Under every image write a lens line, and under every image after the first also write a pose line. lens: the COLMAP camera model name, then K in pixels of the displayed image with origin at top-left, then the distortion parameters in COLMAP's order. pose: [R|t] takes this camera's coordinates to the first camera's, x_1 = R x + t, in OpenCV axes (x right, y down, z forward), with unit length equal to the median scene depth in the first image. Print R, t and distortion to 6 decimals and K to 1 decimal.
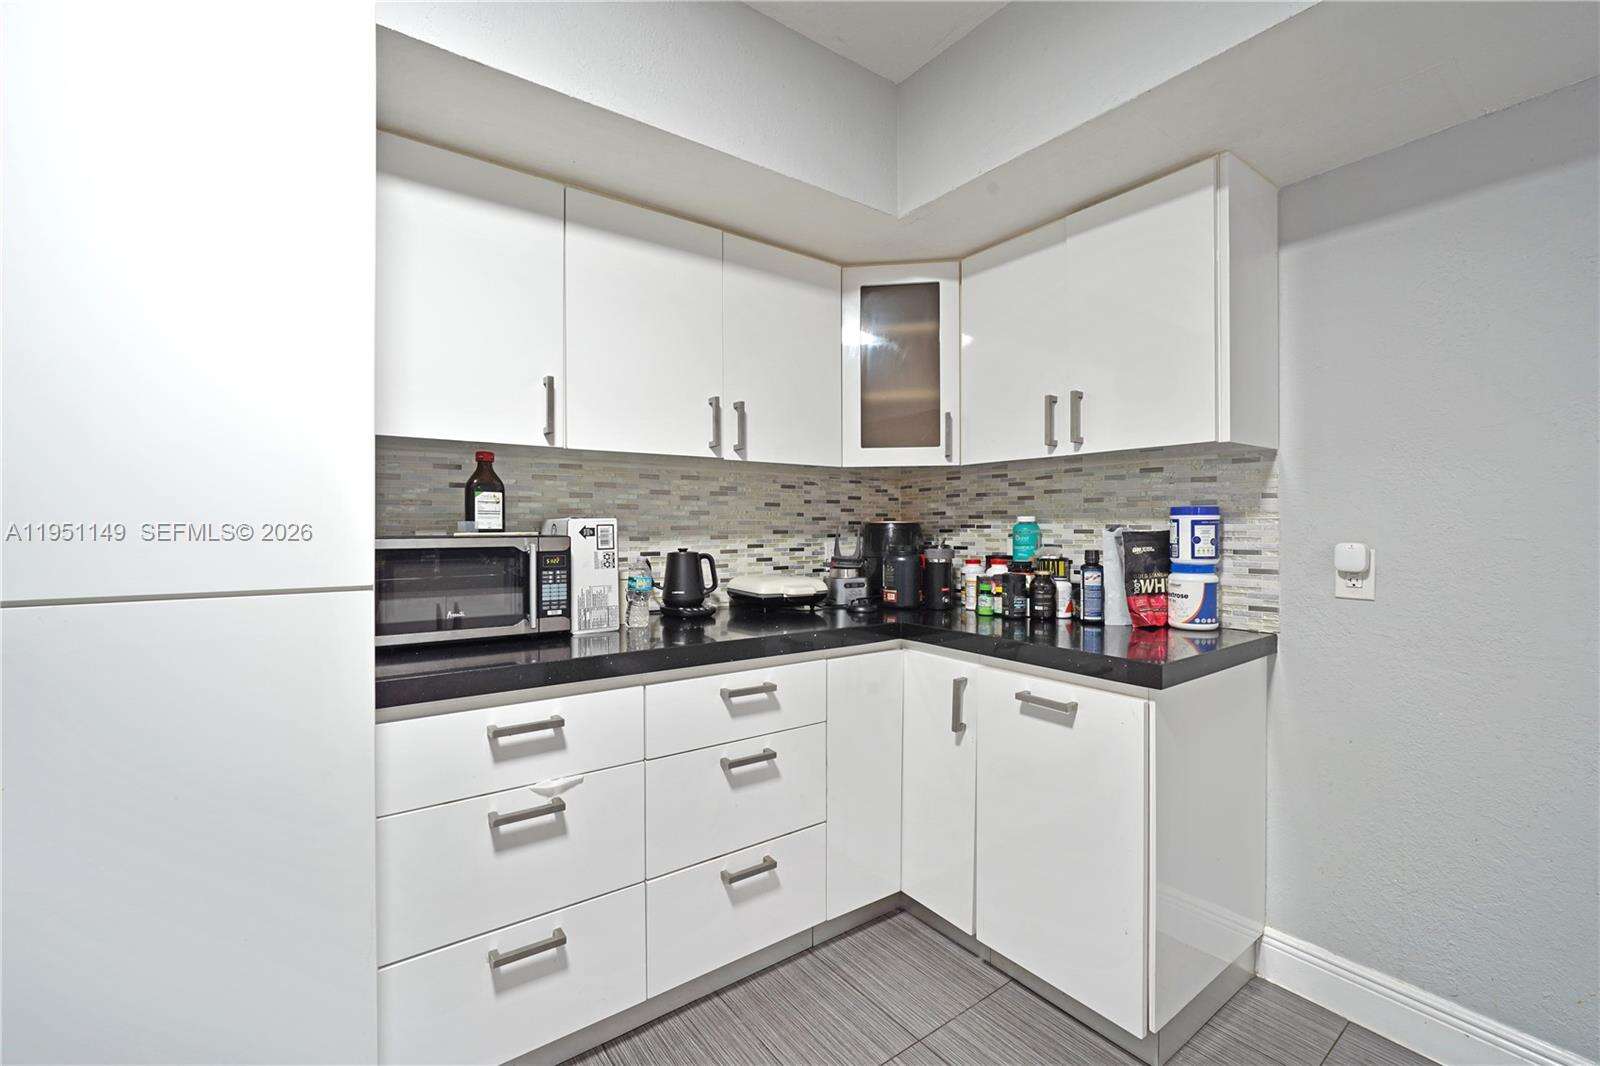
lens RADIAL K [[690.1, 0, 820.3], [0, 690.1, 525.4], [0, 0, 1]] dist [-0.001608, -0.000008]
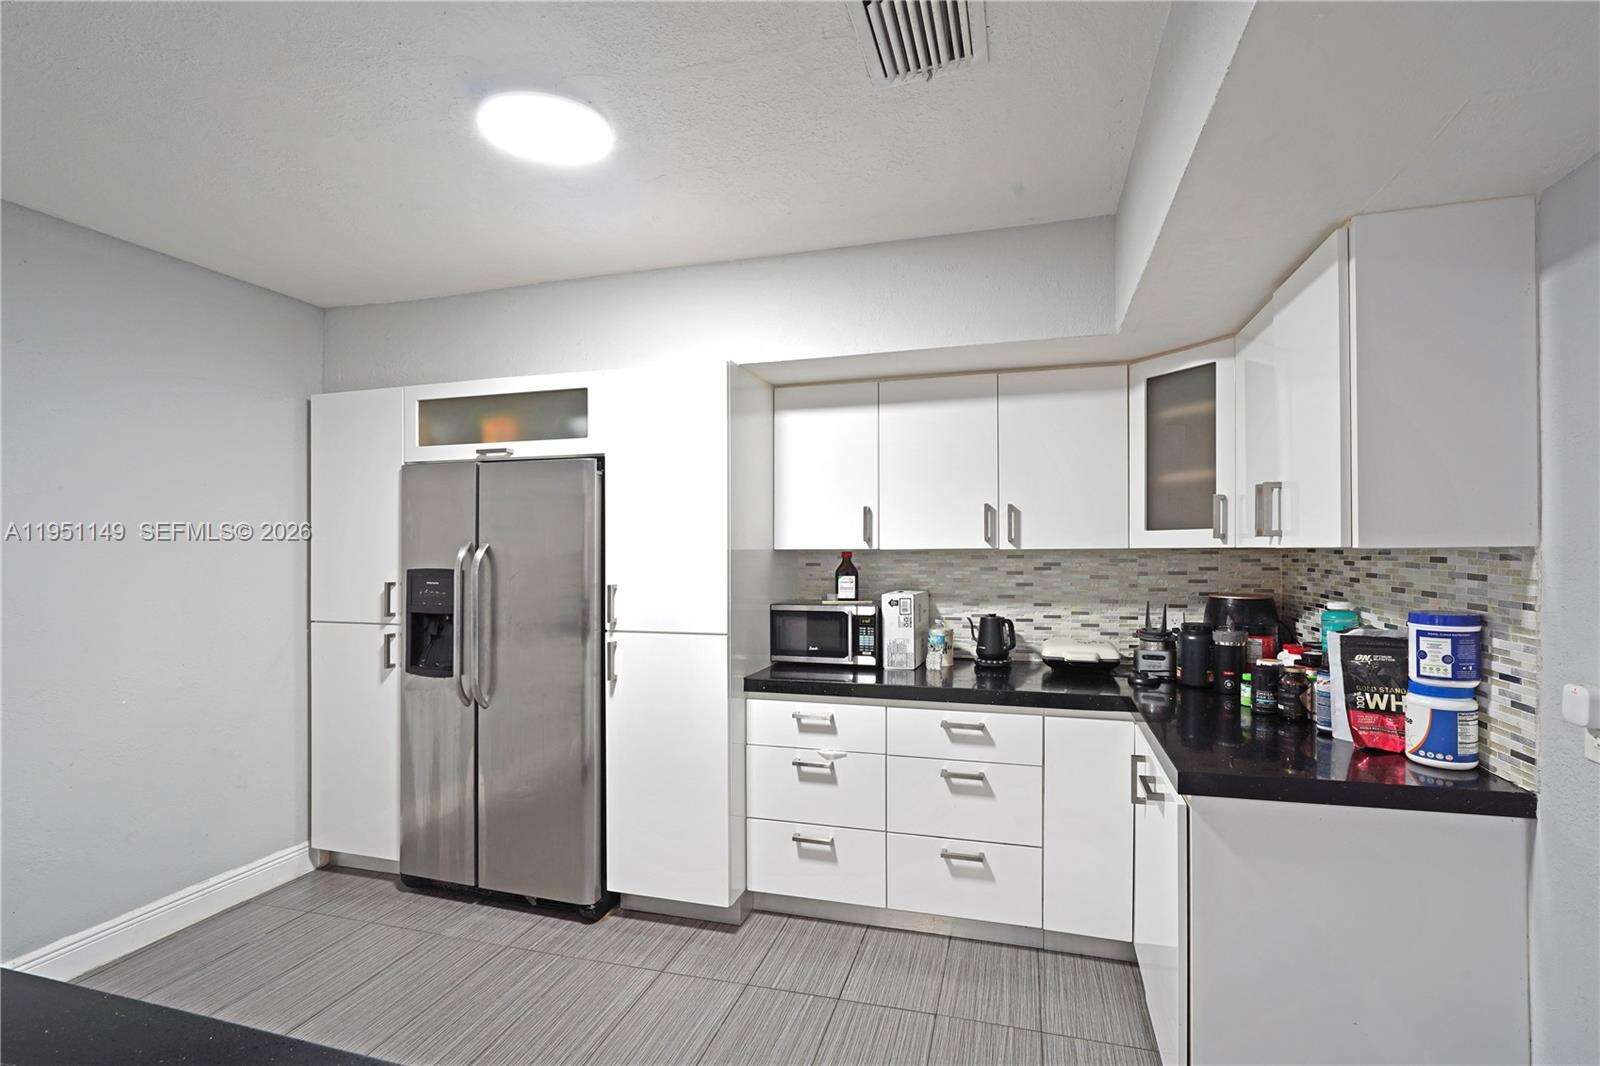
lens RADIAL K [[709.8, 0, 837.9], [0, 709.8, 545.0], [0, 0, 1]] dist [-0.000655, 0.000081]
pose [[0.618406, -0.003323, -0.785852, 0.760156], [0.002835, 0.999994, -0.001997, -0.107052], [0.785853, -0.000993, 0.618412, -0.066806]]
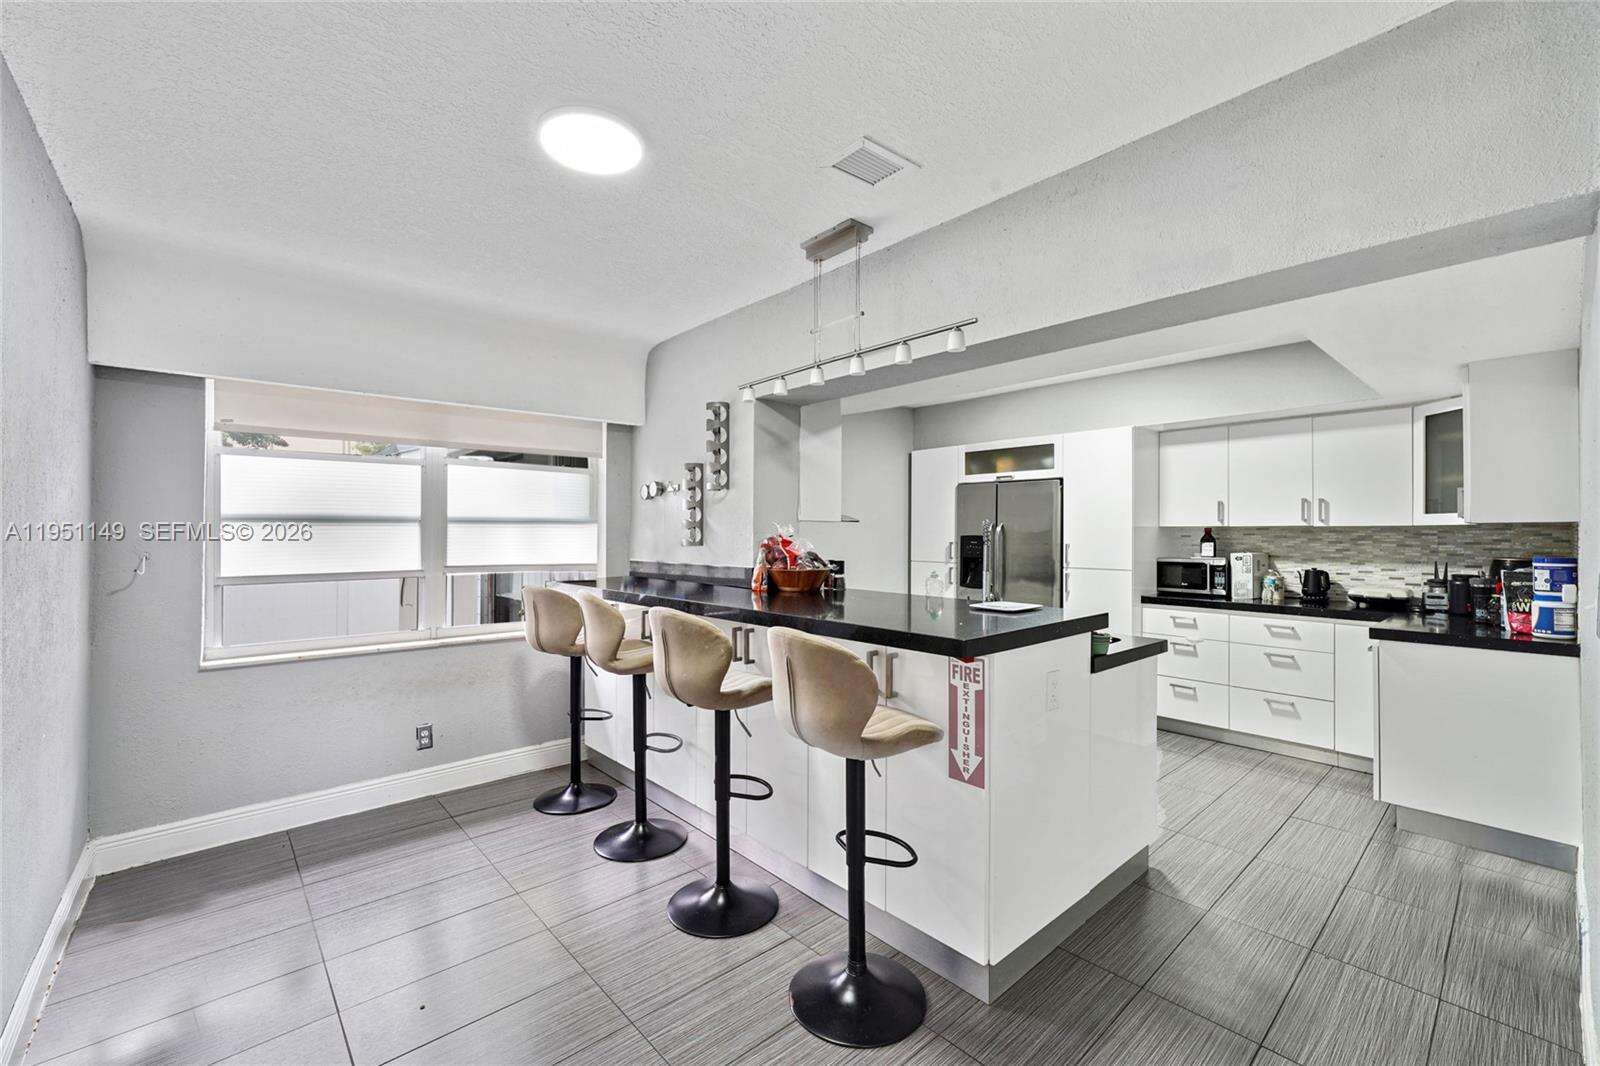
lens RADIAL K [[690.1, 0, 820.3], [0, 690.1, 525.4], [0, 0, 1]] dist [-0.001608, -0.000008]
pose [[0.117268, -0.008032, -0.993068, 1.856893], [-0.002309, 0.999962, -0.008361, -0.080895], [0.993098, 0.003274, 0.117245, -0.771583]]
